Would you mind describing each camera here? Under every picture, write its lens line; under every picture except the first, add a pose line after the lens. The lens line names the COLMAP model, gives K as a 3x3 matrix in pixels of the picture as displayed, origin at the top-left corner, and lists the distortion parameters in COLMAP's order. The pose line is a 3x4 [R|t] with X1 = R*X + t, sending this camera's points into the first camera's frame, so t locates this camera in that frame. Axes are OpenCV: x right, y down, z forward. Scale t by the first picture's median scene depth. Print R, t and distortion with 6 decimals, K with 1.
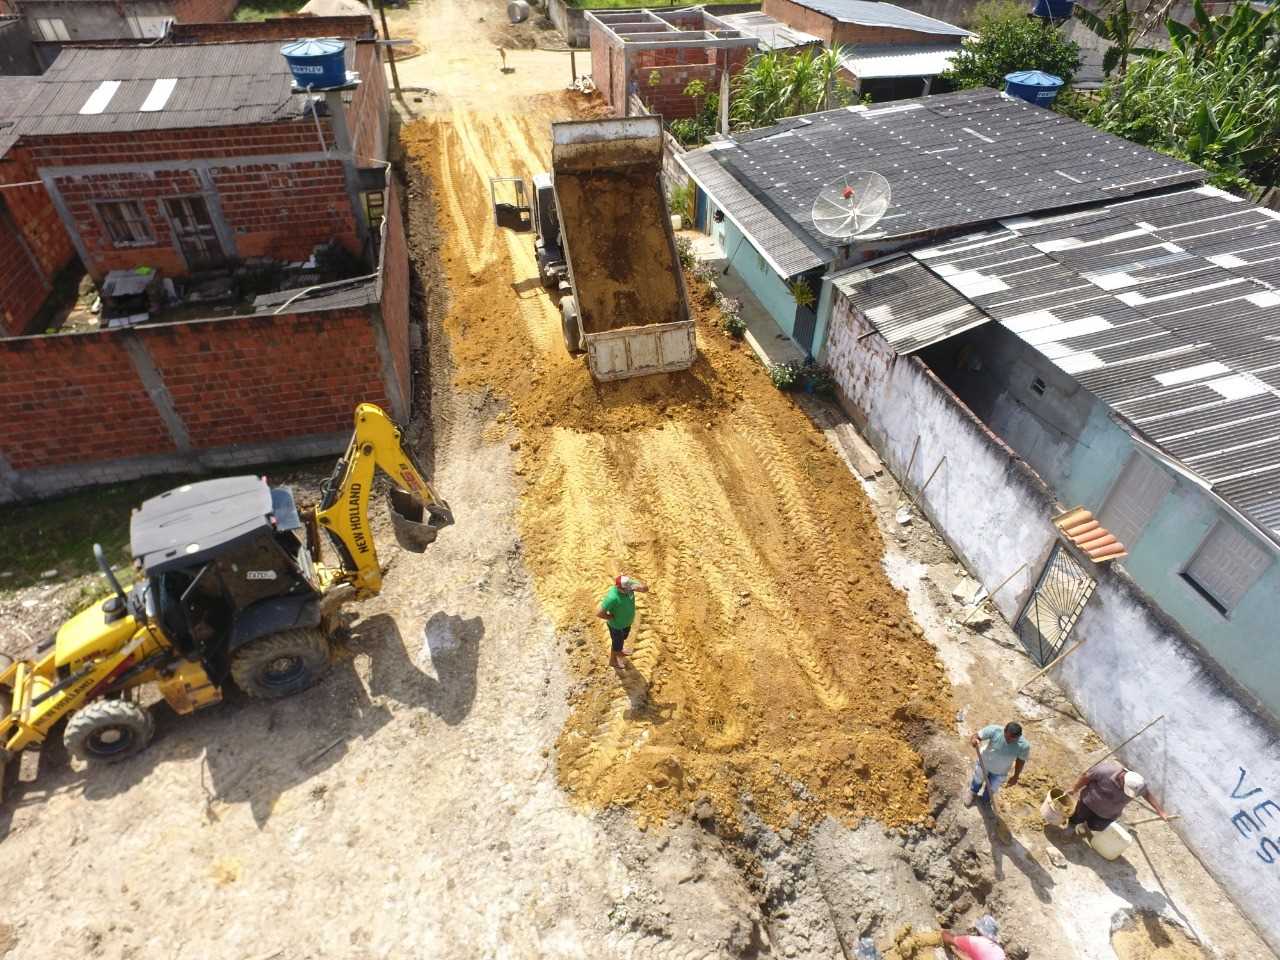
lens RADIAL K [[746.7, 0, 639.4], [0, 746.7, 492.4], [0, 0, 1]] dist [0.001551, 0.002030]
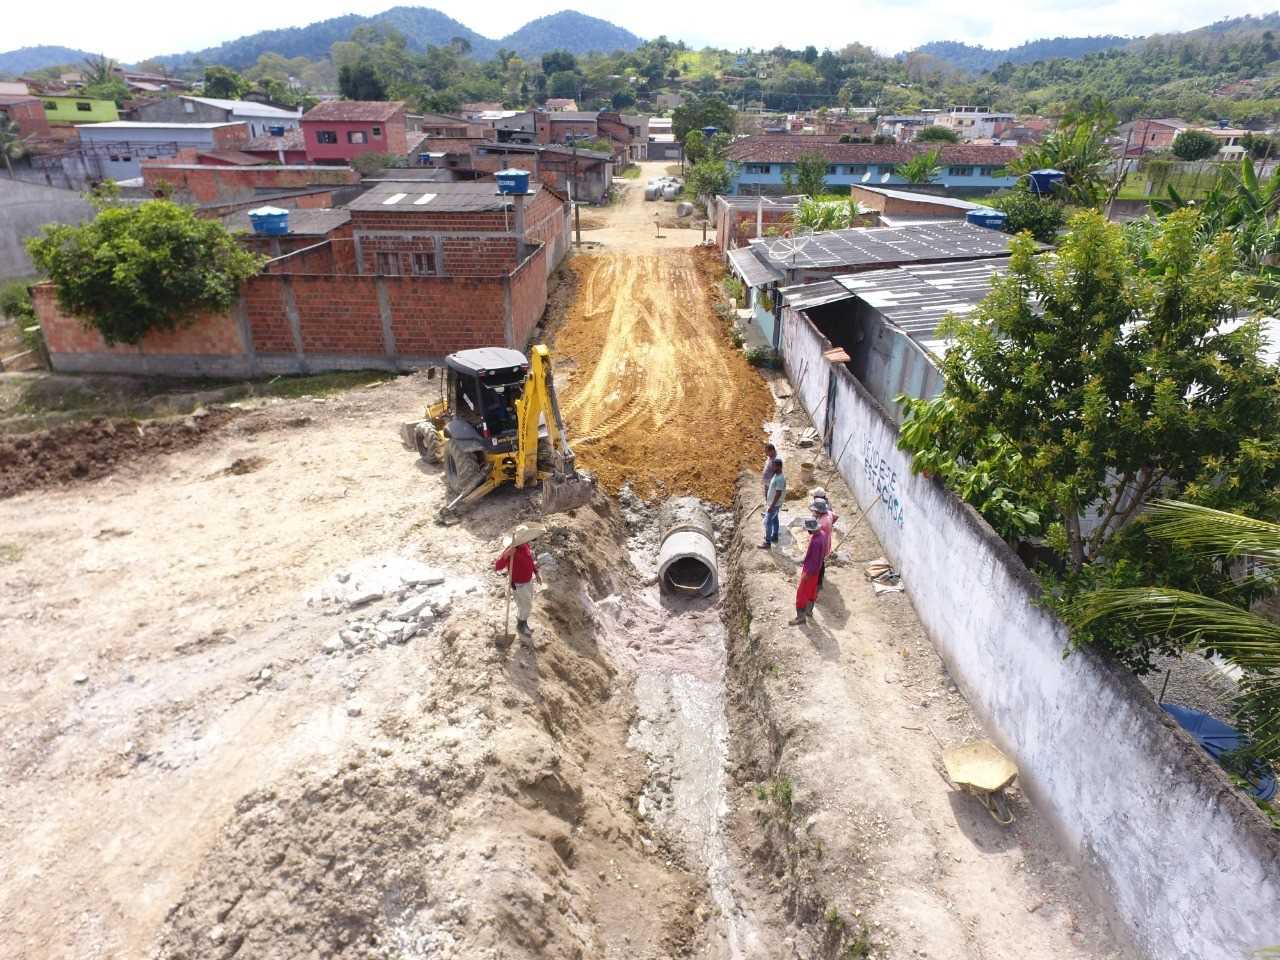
lens RADIAL K [[753.7, 0, 640.0], [0, 753.7, 480.0], [0, 0, 1]] dist [0.000050, 0.006492]
pose [[0.968634, 0.107019, -0.224264, 0.304490], [-0.164712, 0.952273, -0.256994, 0.461186], [0.186058, 0.285873, 0.940032, -0.366650]]
